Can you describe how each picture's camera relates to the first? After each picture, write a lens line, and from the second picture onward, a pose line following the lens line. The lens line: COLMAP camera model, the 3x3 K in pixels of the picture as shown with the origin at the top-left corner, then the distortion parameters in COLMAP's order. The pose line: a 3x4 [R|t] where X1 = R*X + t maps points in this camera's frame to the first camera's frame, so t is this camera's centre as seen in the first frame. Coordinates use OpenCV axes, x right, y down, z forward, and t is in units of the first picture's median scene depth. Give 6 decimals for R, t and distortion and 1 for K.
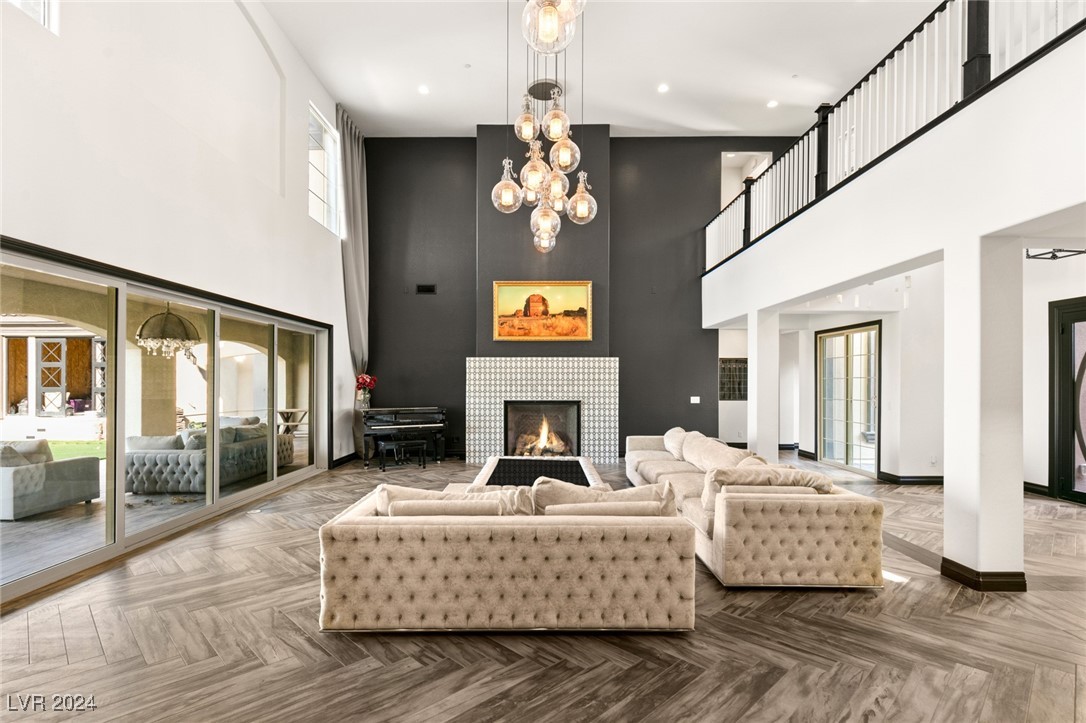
lens RADIAL K [[540.4, 0, 542.3], [0, 540.4, 379.2], [0, 0, 1]] dist [-0.000166, 0.000108]
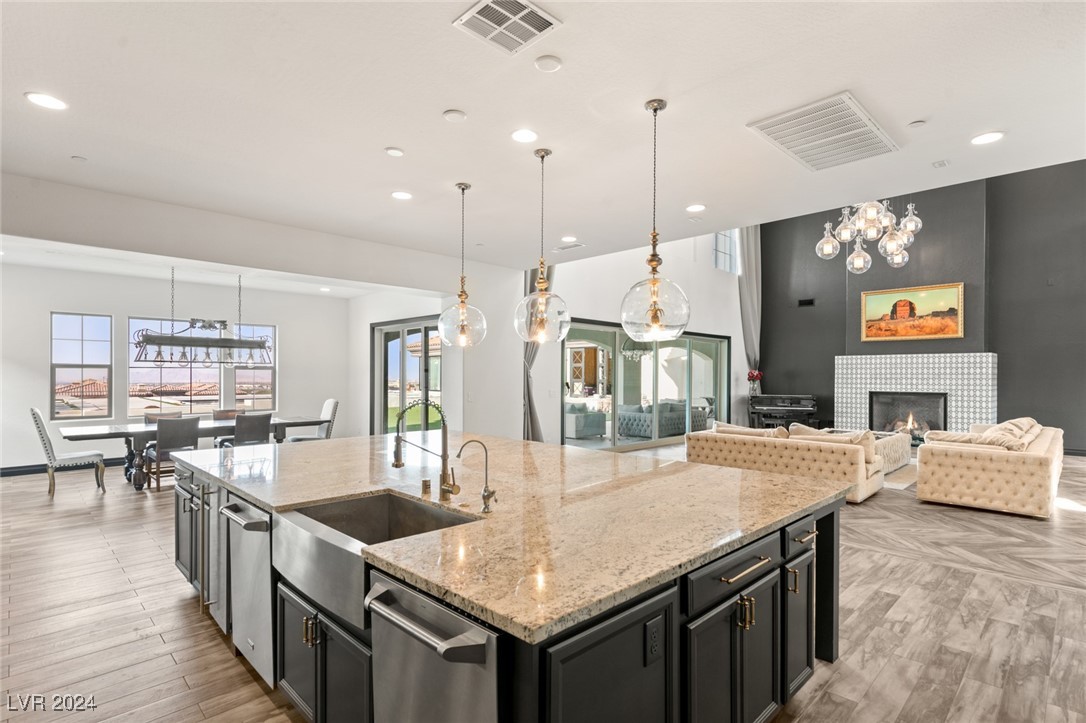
lens RADIAL K [[540.4, 0, 542.3], [0, 540.4, 379.2], [0, 0, 1]] dist [-0.000166, 0.000108]
pose [[0.707874, 0.006186, -0.706312, 0.263243], [-0.000782, 0.999968, 0.007974, 0.003722], [0.706339, -0.005092, 0.707856, -0.362985]]
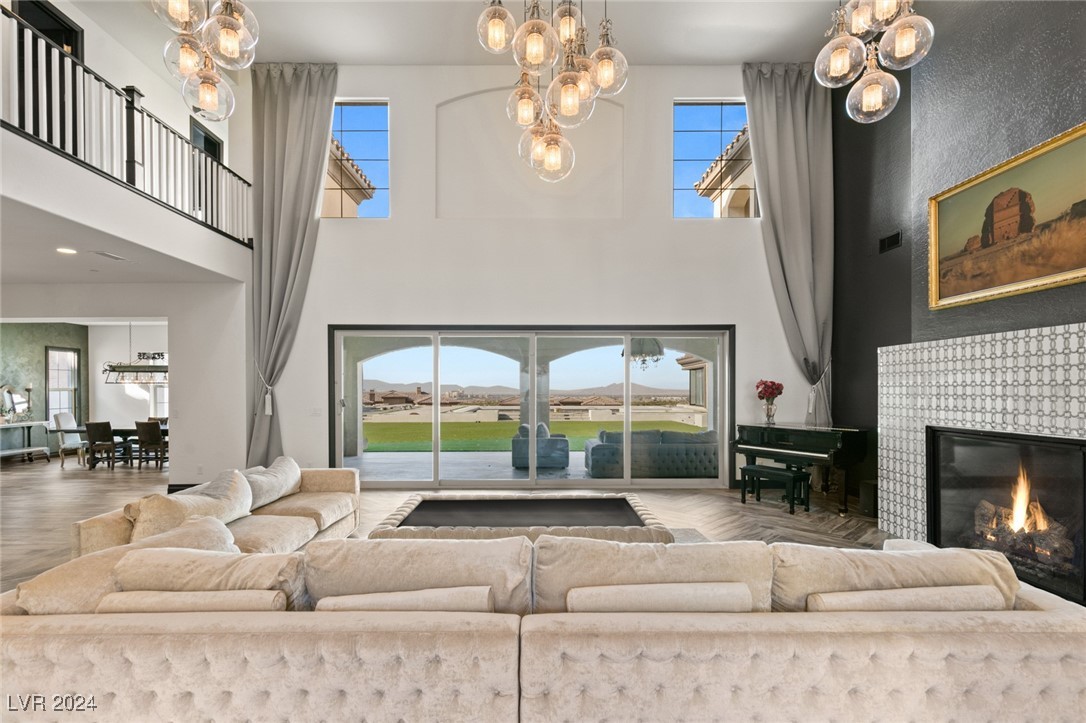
lens RADIAL K [[511.5, 0, 519.8], [0, 511.5, 388.9], [0, 0, 1]] dist [-0.000028, 0.000017]
pose [[-0.007792, -0.000873, -0.999969, 0.416094], [0.004634, 0.999989, -0.000910, 0.003091], [0.999959, -0.004641, -0.007788, 0.618303]]
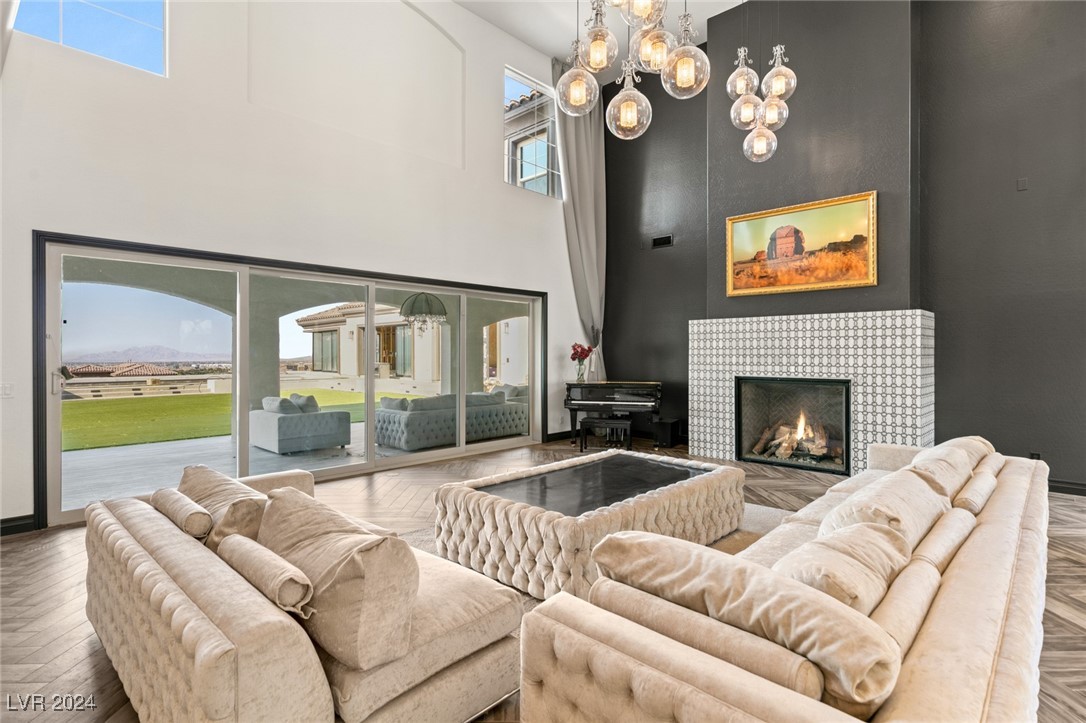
lens RADIAL K [[545.7, 0, 532.5], [0, 545.7, 355.9], [0, 0, 1]] dist [0.002254, 0.000437]
pose [[0.719643, 0.001568, -0.694342, 0.248820], [0.003084, 0.999980, 0.005455, 0.006551], [0.694337, -0.006067, 0.719624, 0.268264]]
